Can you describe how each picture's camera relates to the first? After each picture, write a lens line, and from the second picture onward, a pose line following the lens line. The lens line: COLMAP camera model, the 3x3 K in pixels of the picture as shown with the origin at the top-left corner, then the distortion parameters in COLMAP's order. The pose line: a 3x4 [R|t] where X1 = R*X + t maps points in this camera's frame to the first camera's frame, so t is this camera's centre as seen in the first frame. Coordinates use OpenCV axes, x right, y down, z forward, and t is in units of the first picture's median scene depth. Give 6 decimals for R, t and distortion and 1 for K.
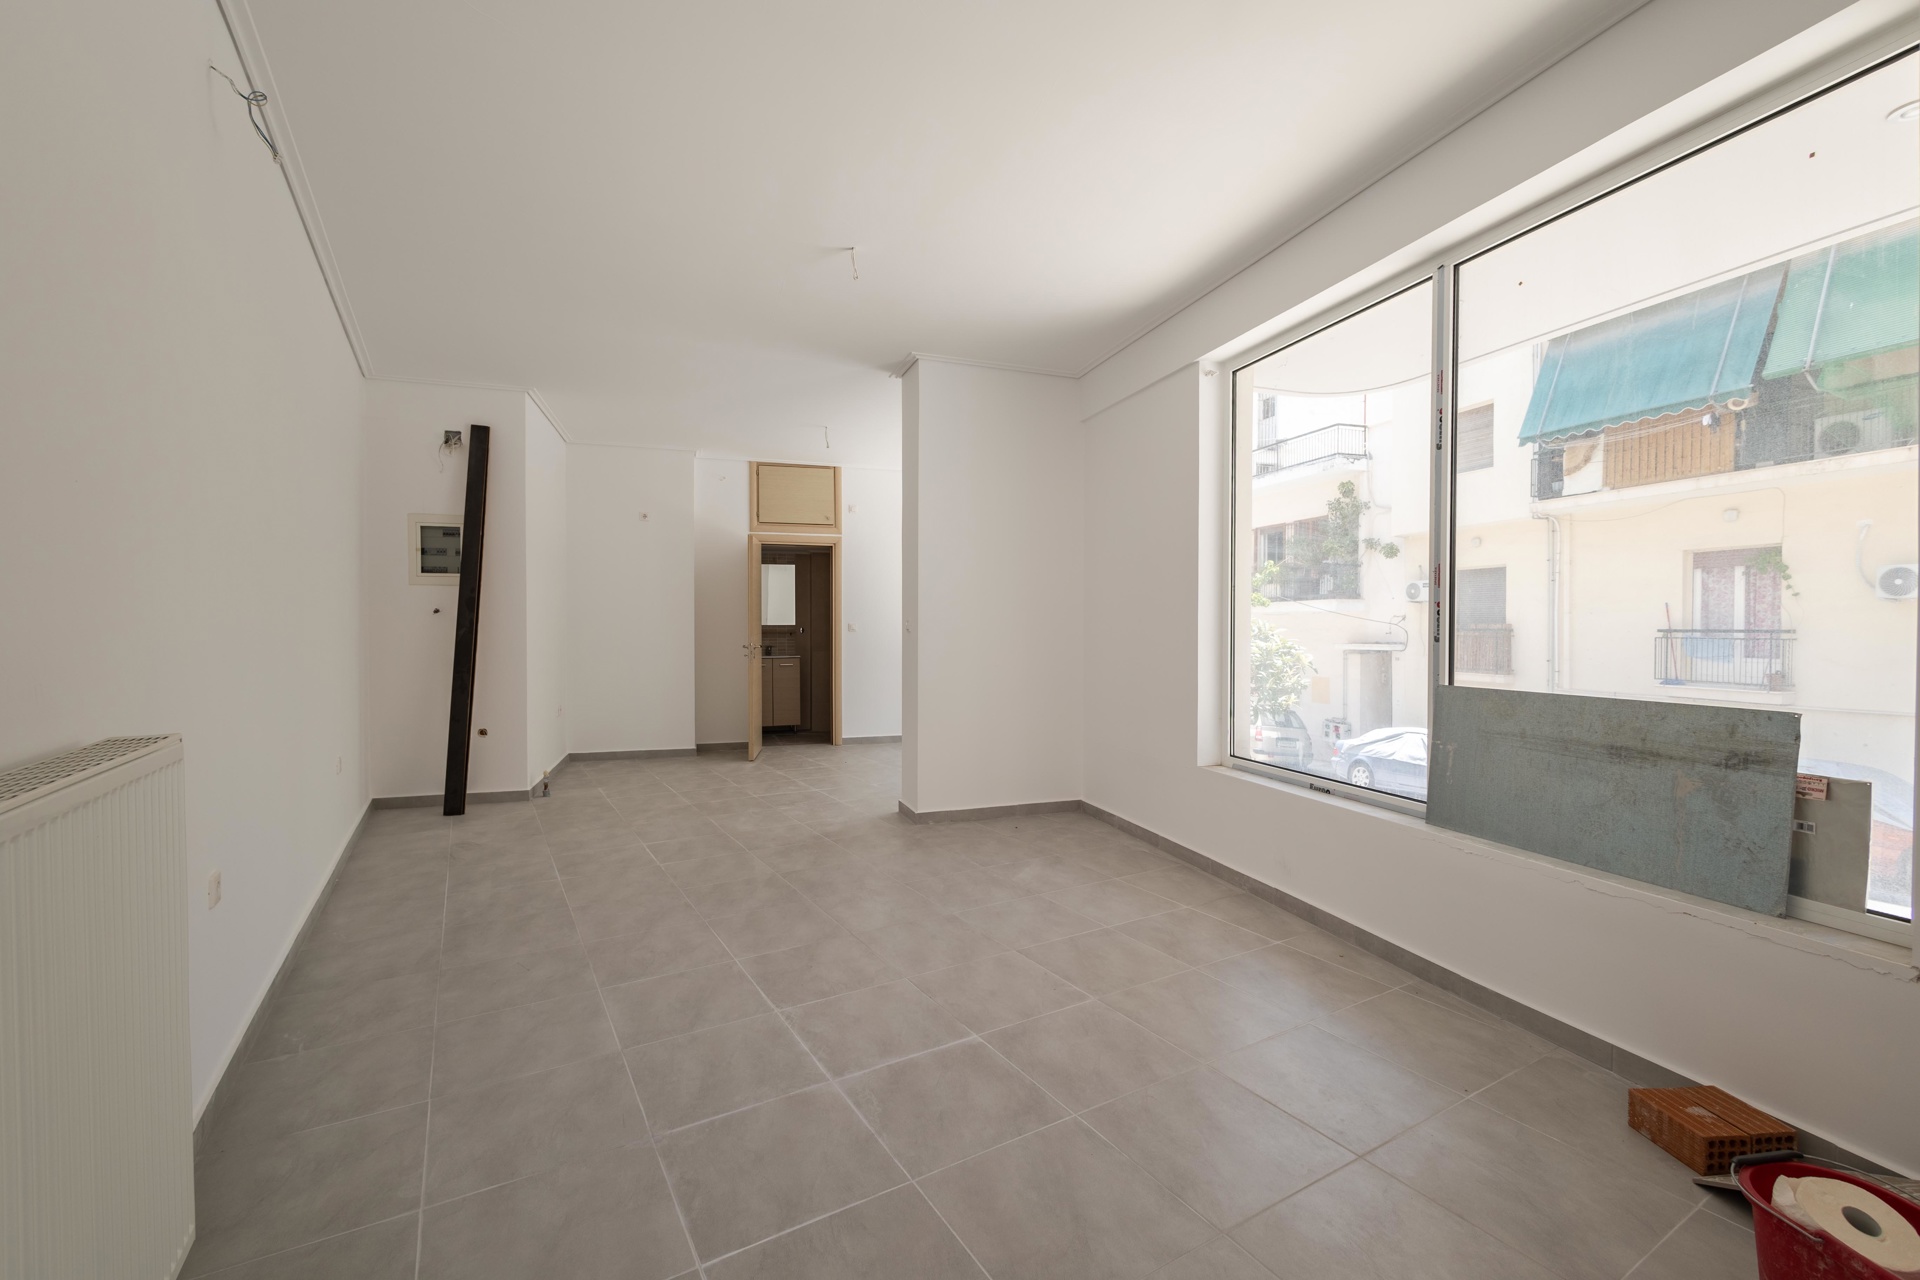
lens RADIAL K [[833.7, 0, 964.5], [0, 833.7, 636.1], [0, 0, 1]] dist [0.012228, -0.004911]
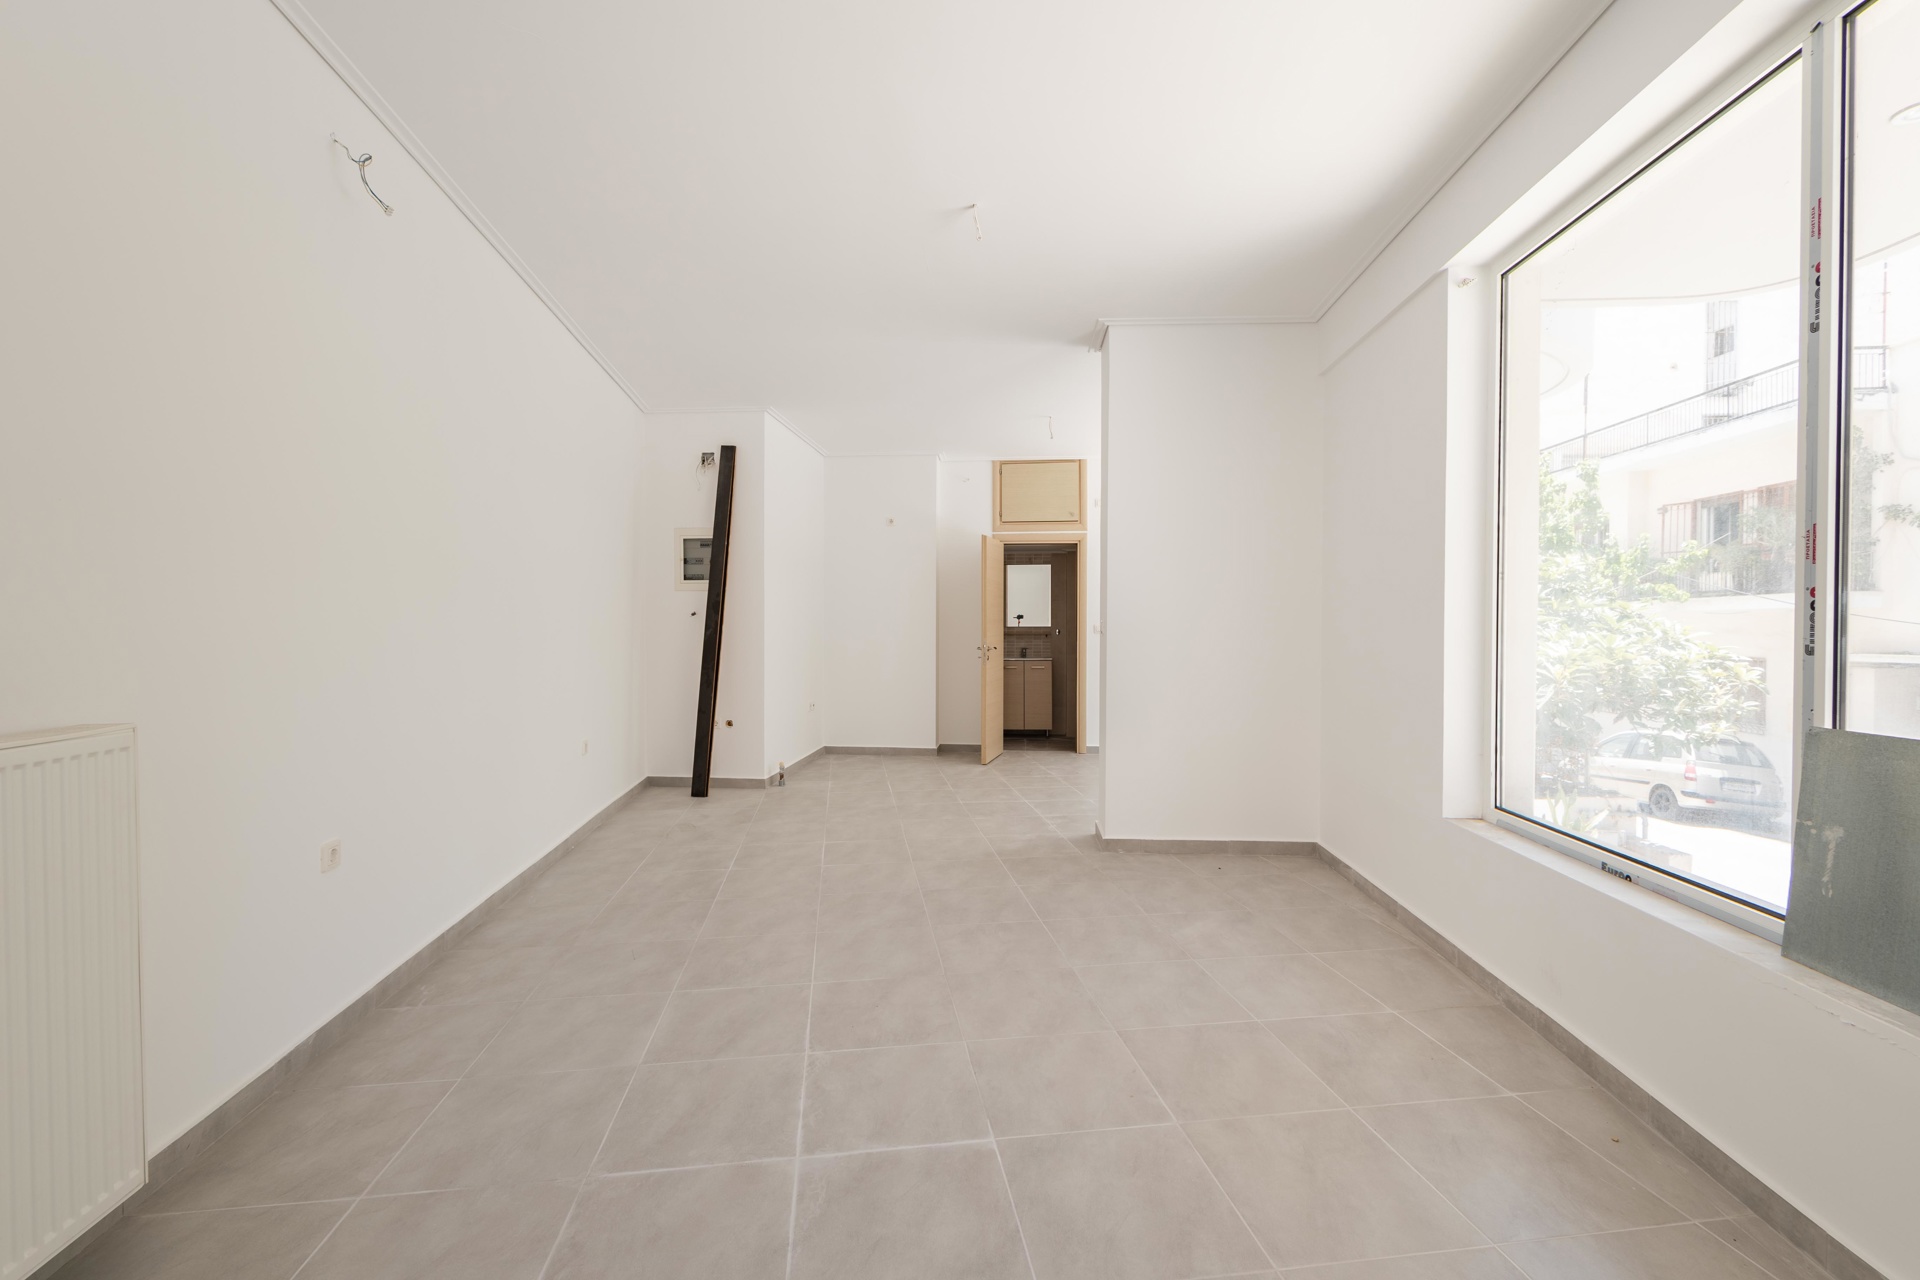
lens RADIAL K [[833.7, 0, 942.2], [0, 833.7, 635.8], [0, 0, 1]] dist [0.012228, -0.004911]
pose [[0.916005, 0.005397, -0.401130, 0.069134], [-0.006323, 0.999980, -0.000983, -0.000625], [0.401116, 0.003437, 0.916021, 0.058836]]
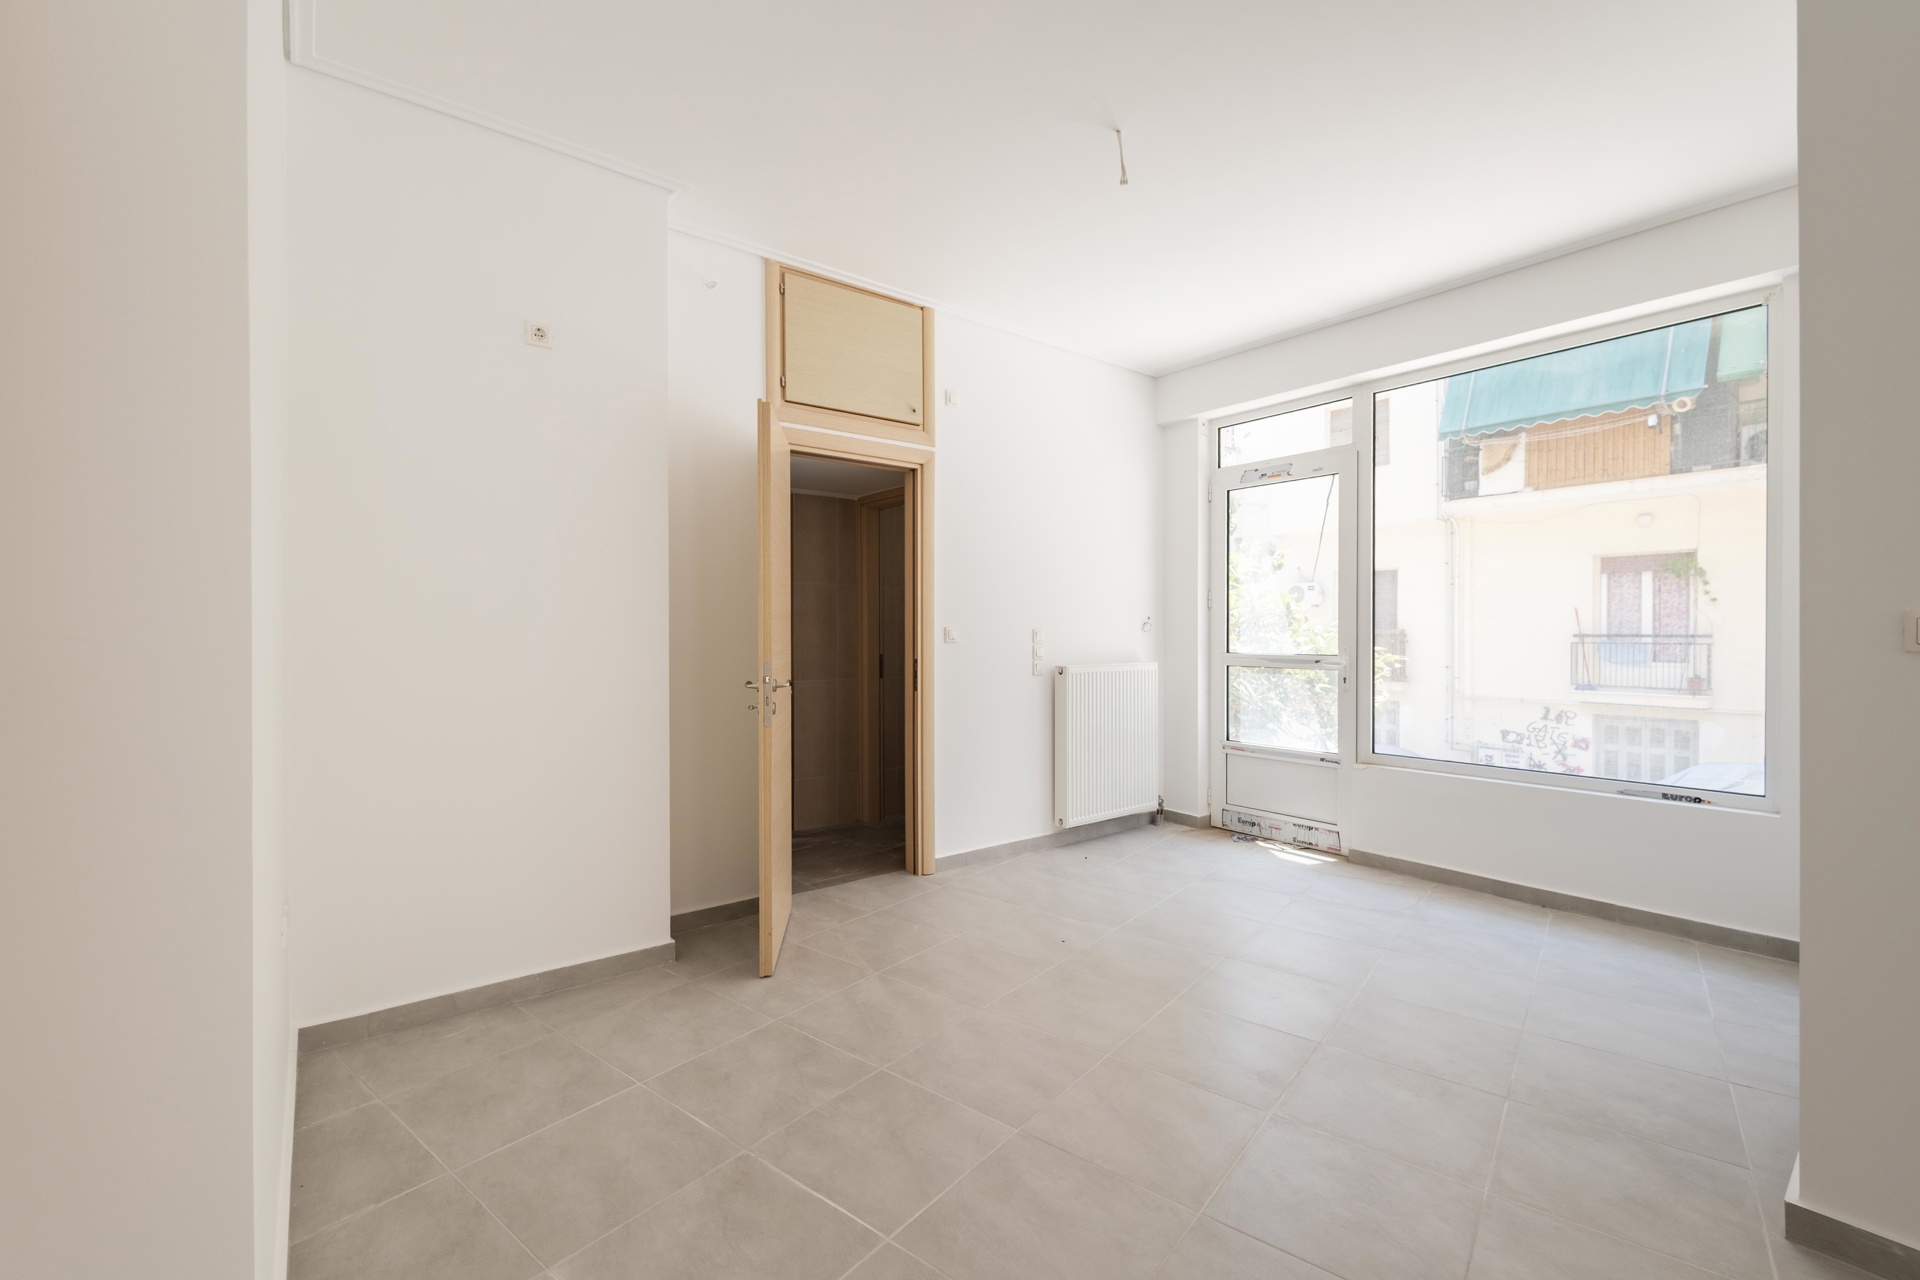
lens RADIAL K [[833.7, 0, 967.3], [0, 833.7, 643.5], [0, 0, 1]] dist [0.012228, -0.004911]
pose [[0.936762, -0.006288, 0.349911, -0.255431], [0.005627, 0.999980, 0.002905, -0.005600], [-0.349922, -0.000753, 0.936779, 0.447662]]
